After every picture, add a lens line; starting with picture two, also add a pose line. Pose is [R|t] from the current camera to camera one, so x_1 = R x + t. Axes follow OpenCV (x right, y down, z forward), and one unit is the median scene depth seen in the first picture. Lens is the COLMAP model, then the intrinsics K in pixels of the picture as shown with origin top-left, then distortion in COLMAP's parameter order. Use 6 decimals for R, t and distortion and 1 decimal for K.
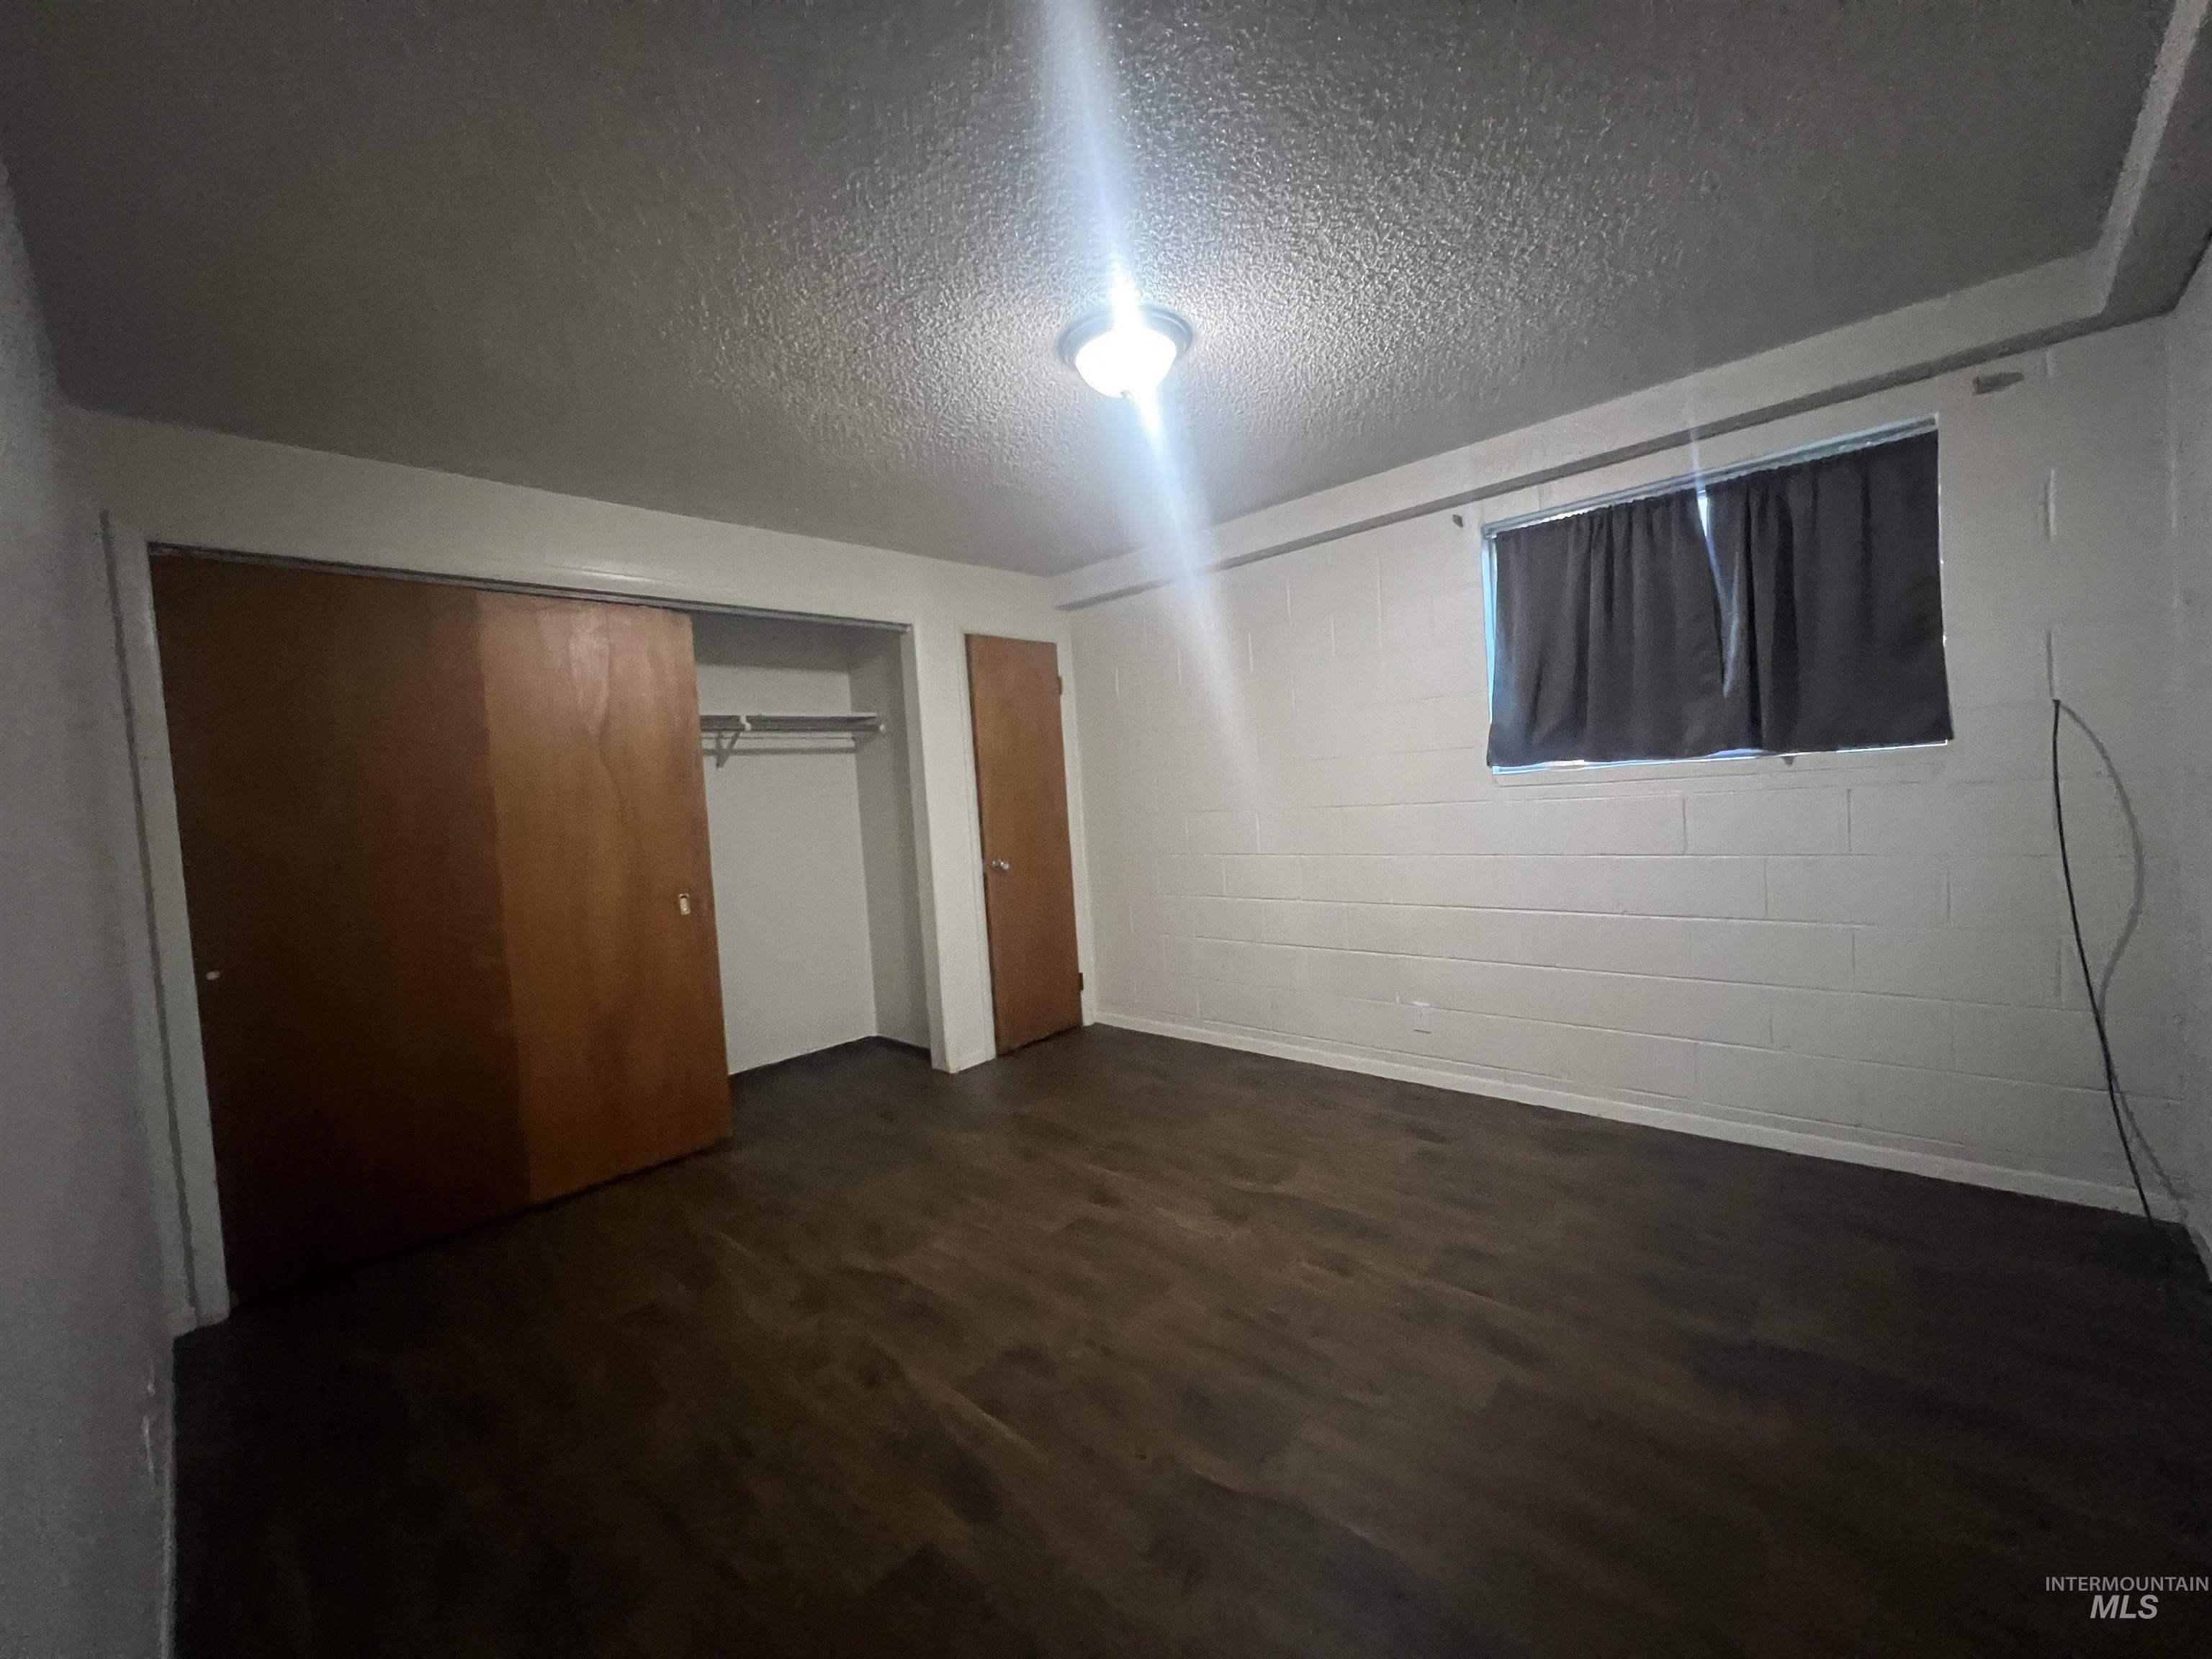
lens RADIAL K [[883.5, 0, 1098.6], [0, 883.5, 824.0], [0, 0, 1]] dist [-0.001117, 0.000042]
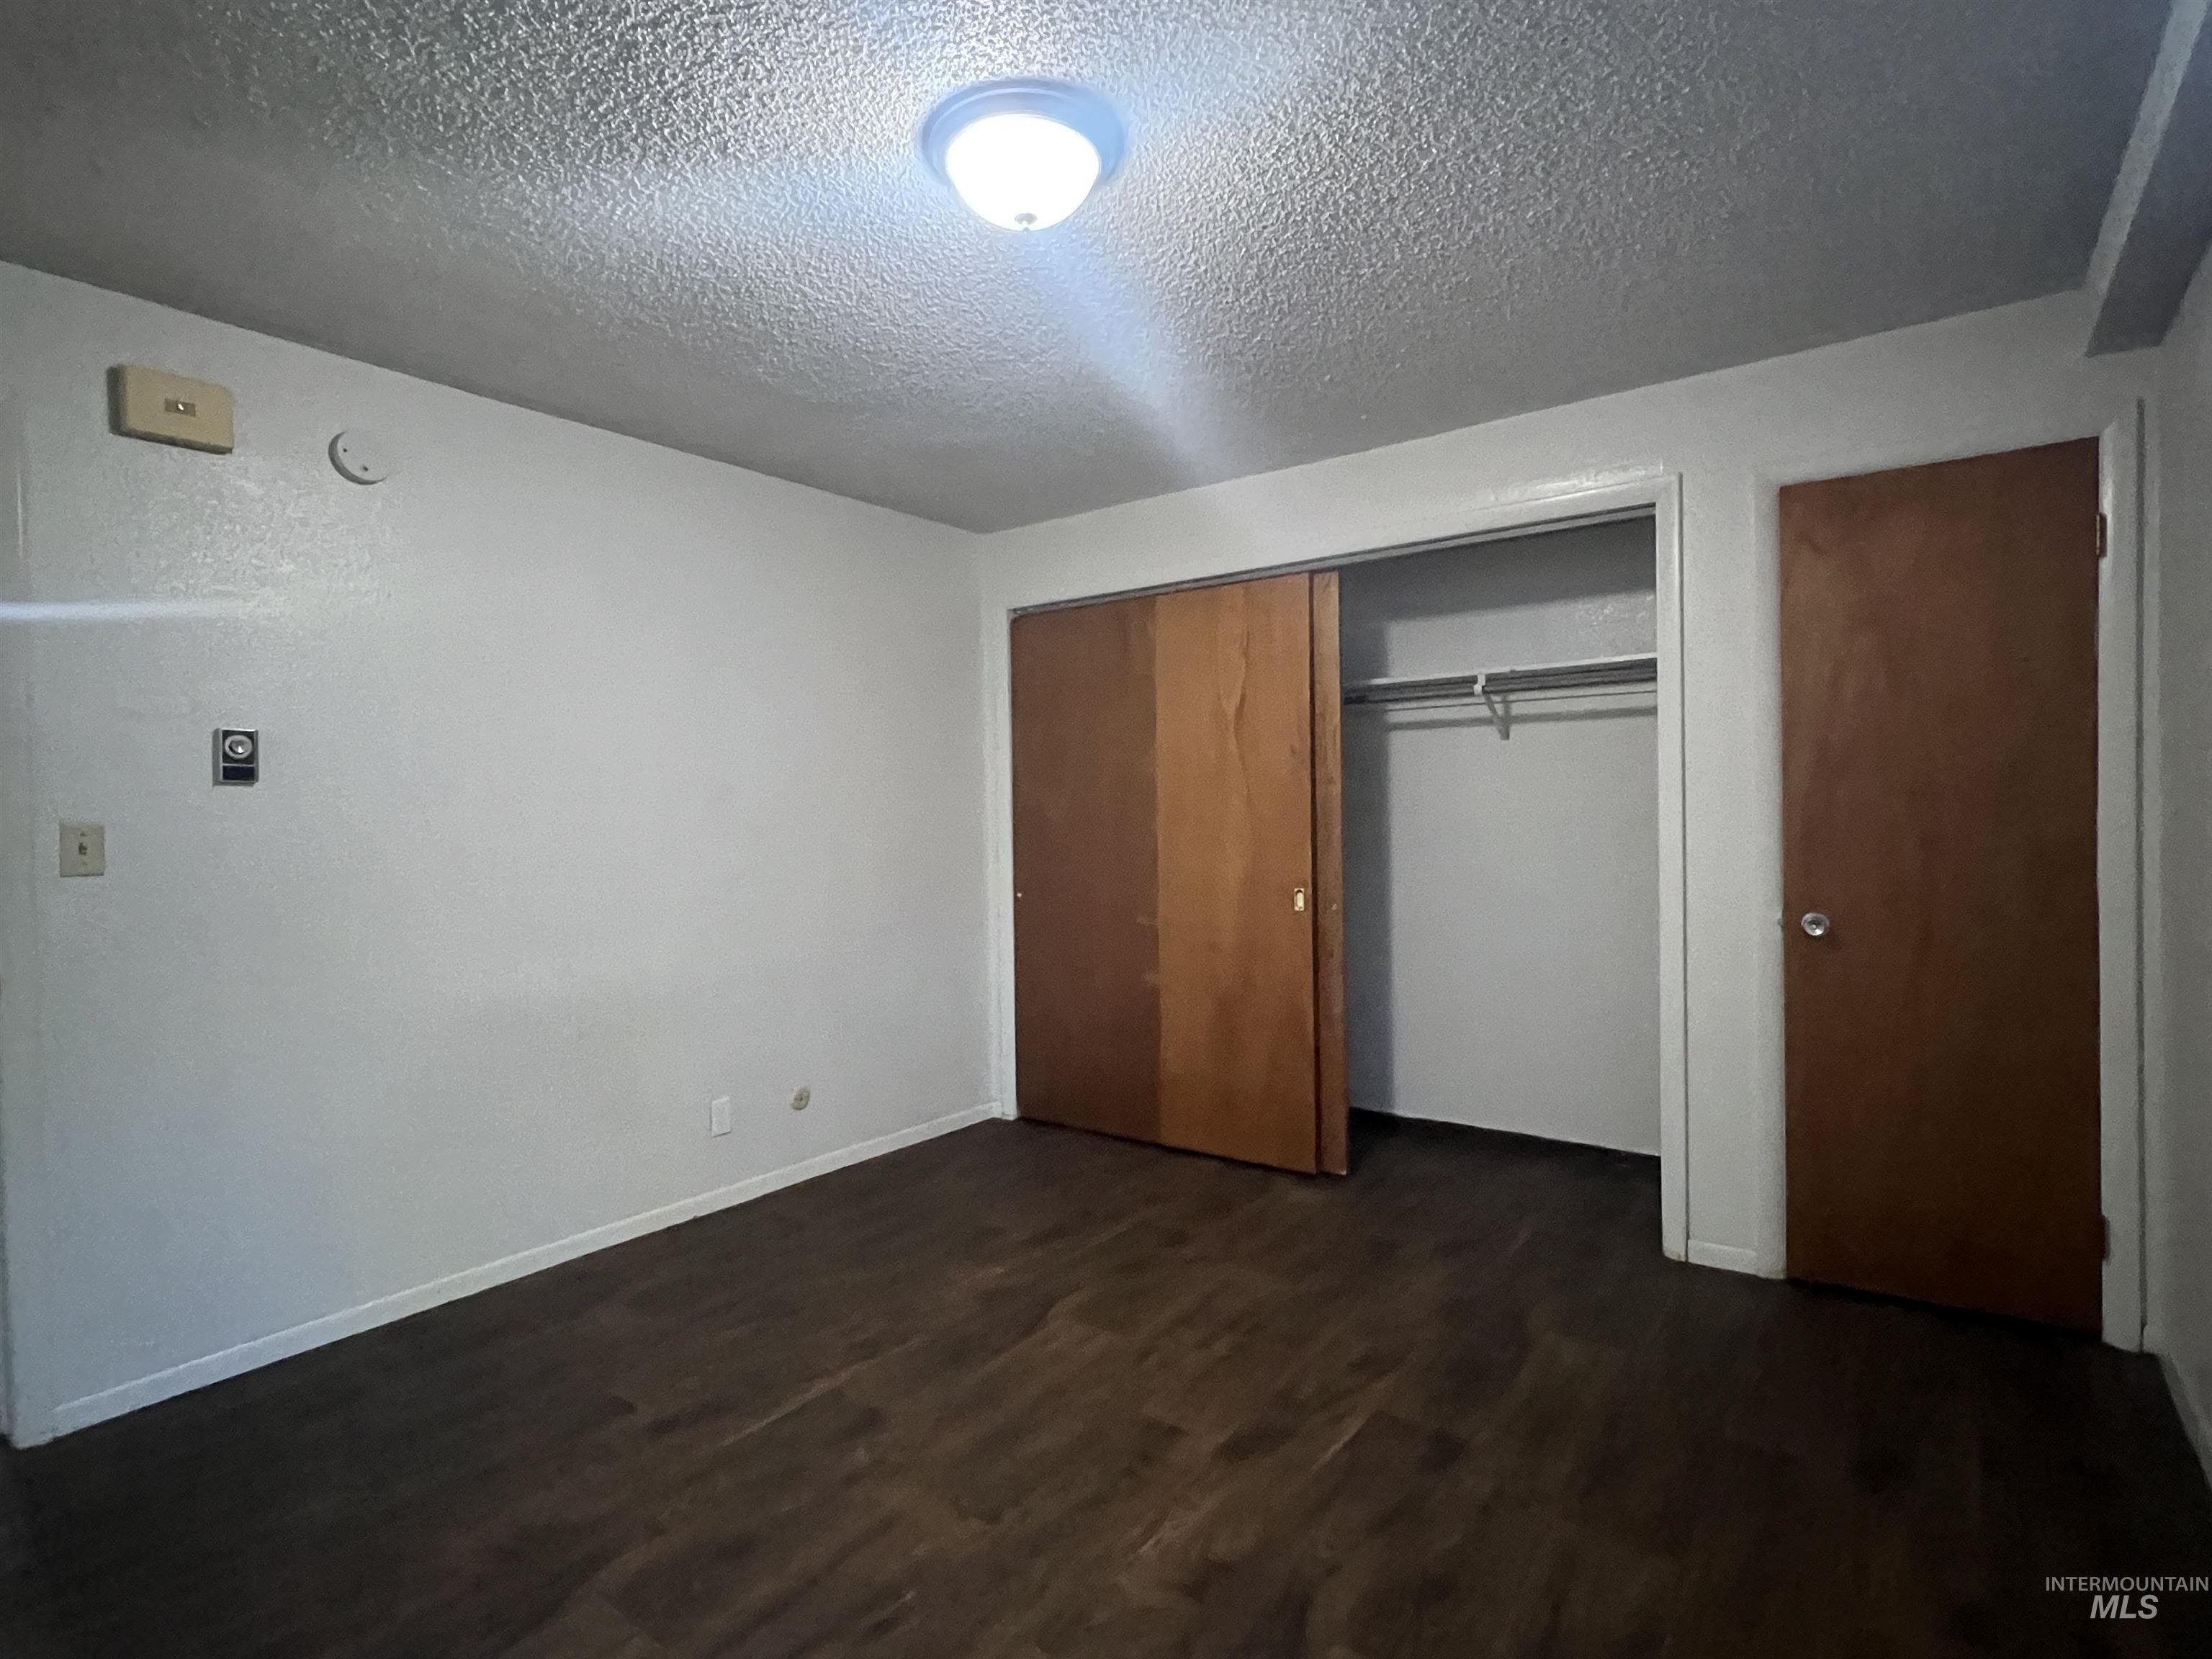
lens RADIAL K [[1102.8, 0, 1106.0], [0, 1102.8, 829.5], [0, 0, 1]] dist [-0.000067, 0.000133]
pose [[0.111322, 0.075731, -0.990895, 0.631892], [-0.026334, 0.996967, 0.073237, -0.059860], [0.993435, 0.017942, 0.112979, 0.681806]]
